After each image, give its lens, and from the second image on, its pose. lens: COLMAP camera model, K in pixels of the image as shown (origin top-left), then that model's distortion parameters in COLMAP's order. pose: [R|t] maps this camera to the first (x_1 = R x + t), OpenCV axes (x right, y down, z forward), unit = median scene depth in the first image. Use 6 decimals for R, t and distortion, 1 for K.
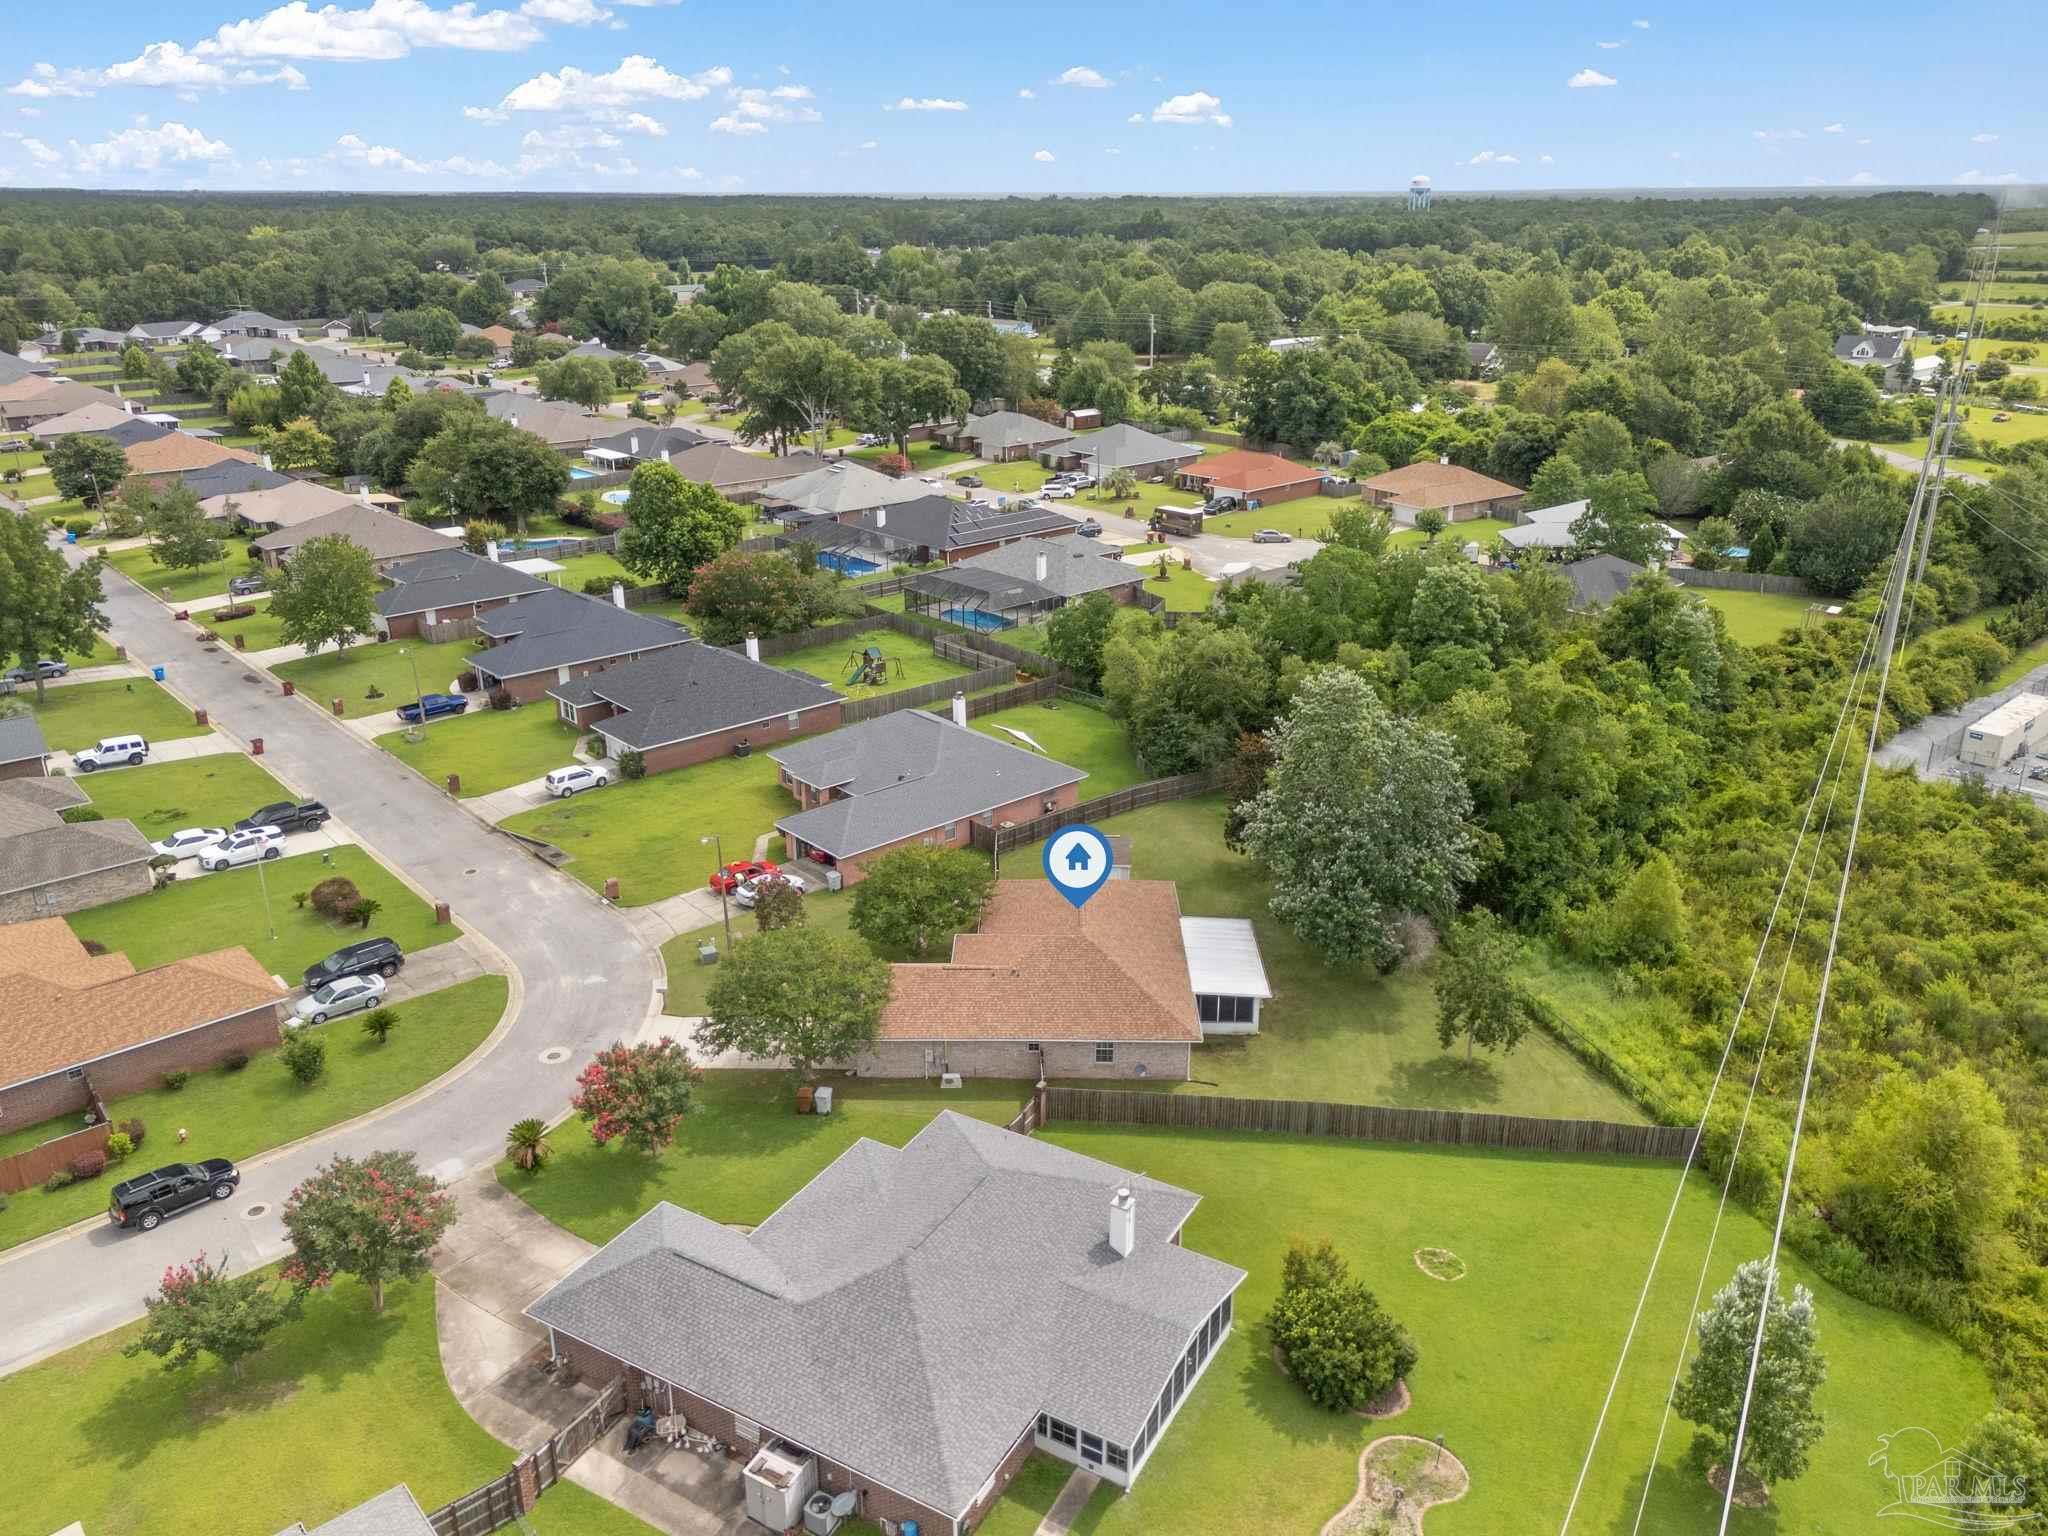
lens RADIAL K [[1489.0, 0, 1038.5], [0, 1489.0, 769.8], [0, 0, 1]] dist [0.033372, -0.002303]
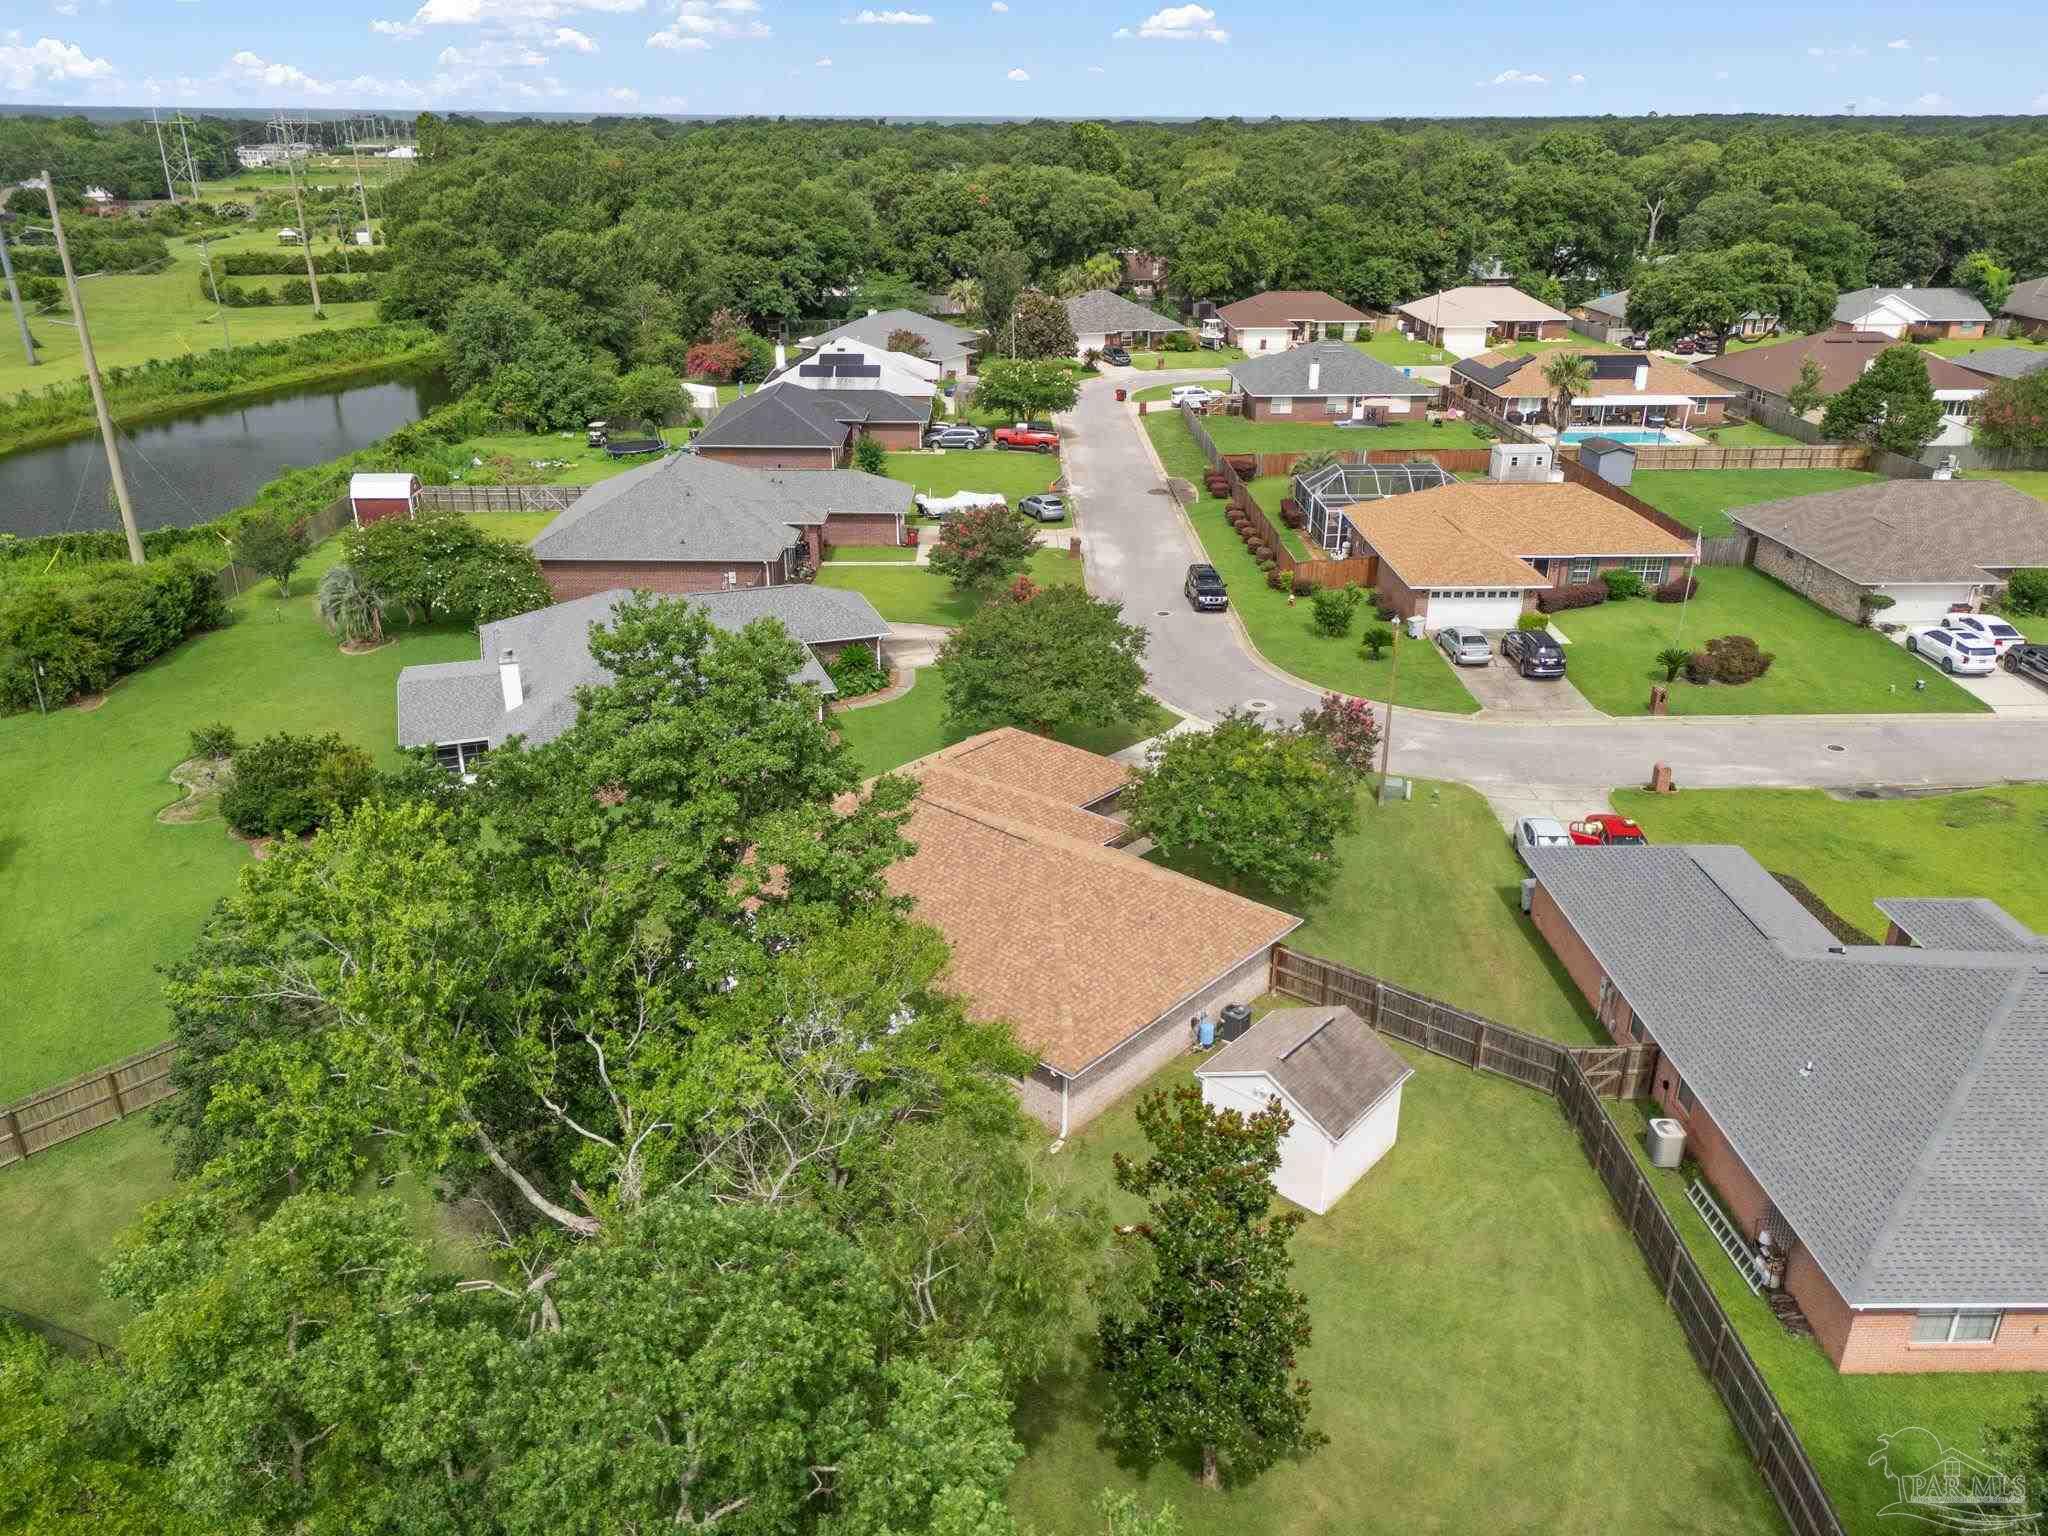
lens RADIAL K [[1489.0, 0, 1038.5], [0, 1489.0, 769.8], [0, 0, 1]] dist [0.033372, -0.002303]
pose [[-0.651390, 0.299025, -0.697334, 0.412332], [-0.278275, 0.760869, 0.586210, -0.271240], [0.705871, 0.575902, -0.412412, 1.249631]]
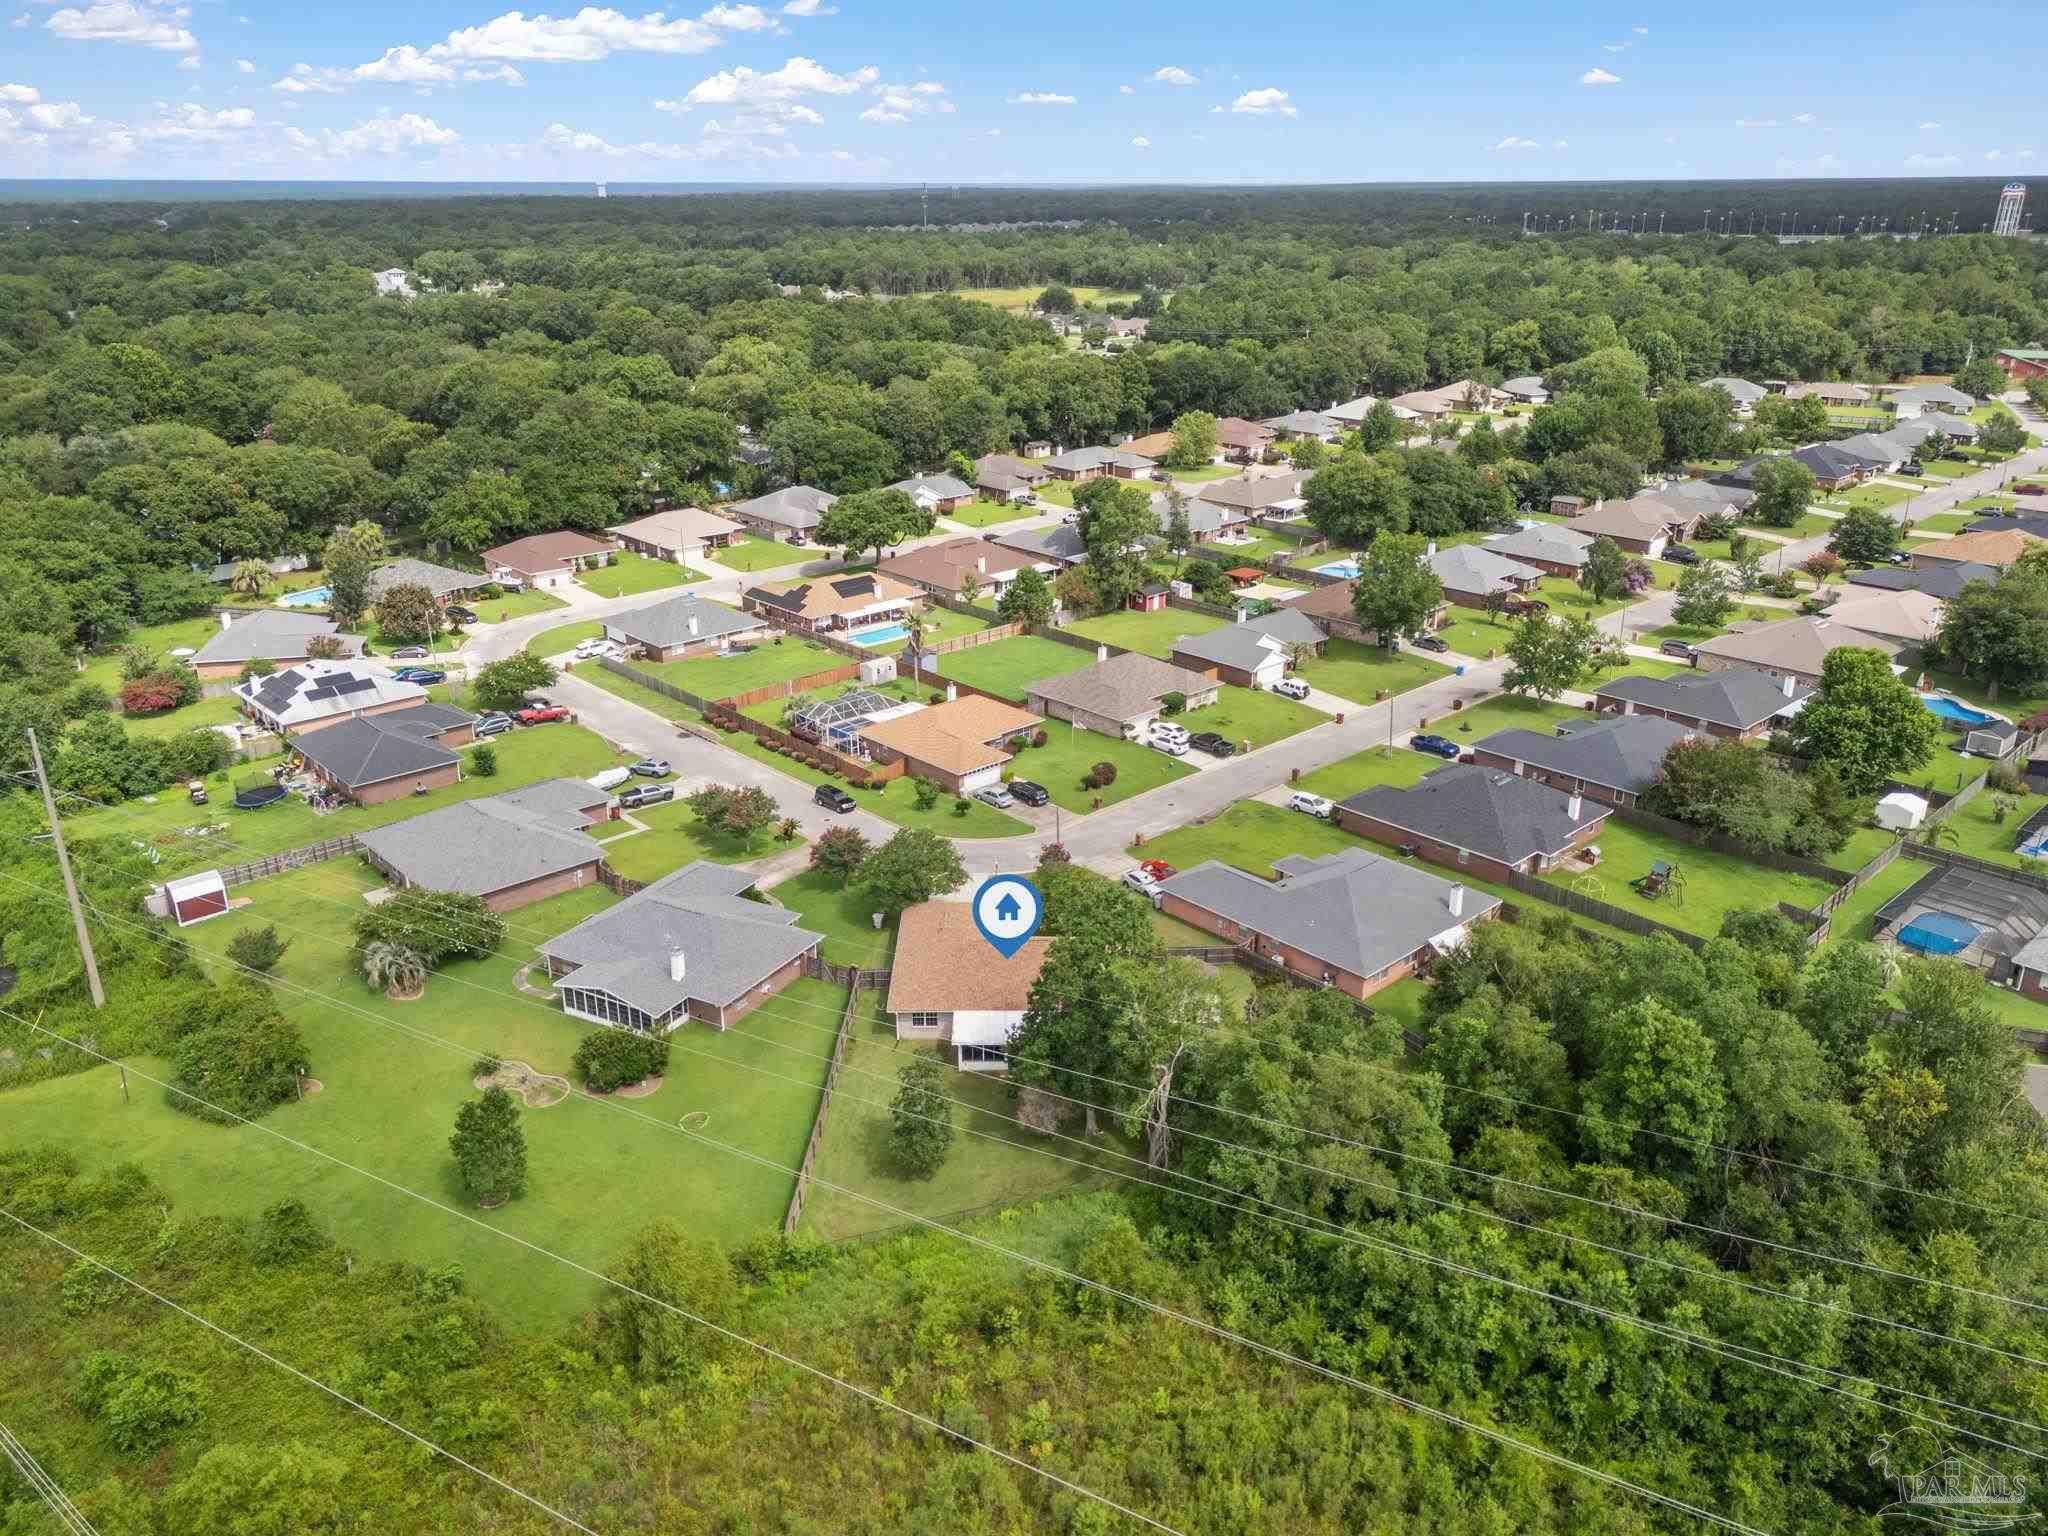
lens RADIAL K [[1489.0, 0, 1038.5], [0, 1489.0, 769.8], [0, 0, 1]] dist [0.033372, -0.002303]
pose [[0.022205, 0.363730, -0.931240, 1.281763], [-0.362529, 0.871001, 0.331558, -0.520088], [0.931708, 0.330239, 0.151204, 0.753596]]
